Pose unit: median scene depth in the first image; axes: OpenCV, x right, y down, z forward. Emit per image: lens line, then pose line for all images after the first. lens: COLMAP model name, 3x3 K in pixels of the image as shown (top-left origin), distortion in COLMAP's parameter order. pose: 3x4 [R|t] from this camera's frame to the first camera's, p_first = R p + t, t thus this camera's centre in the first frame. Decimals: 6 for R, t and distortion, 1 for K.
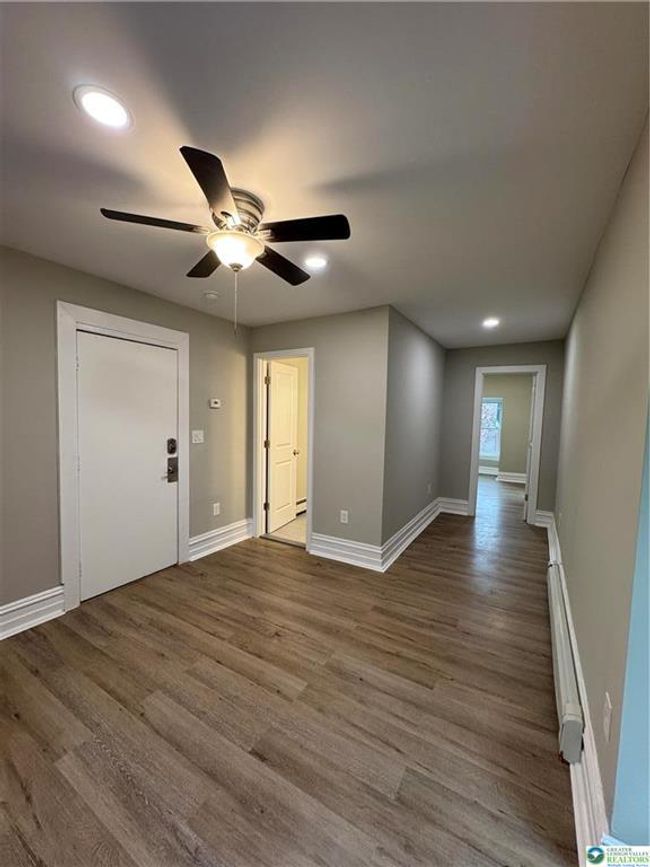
lens RADIAL K [[343.7, 0, 326.6], [0, 343.7, 436.2], [0, 0, 1]] dist [-0.004206, 0.000677]
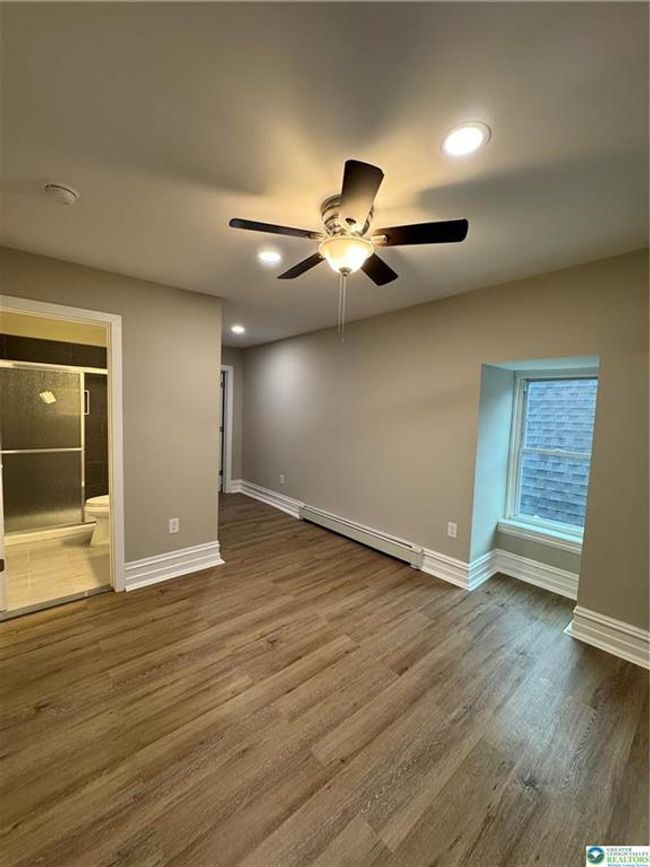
lens RADIAL K [[343.7, 0, 326.7], [0, 343.7, 437.6], [0, 0, 1]] dist [-0.004206, 0.000677]
pose [[0.309291, -0.085662, 0.947101, -1.120765], [0.037665, 0.996257, 0.077808, -0.068839], [-0.950221, 0.011607, 0.311360, 0.647385]]
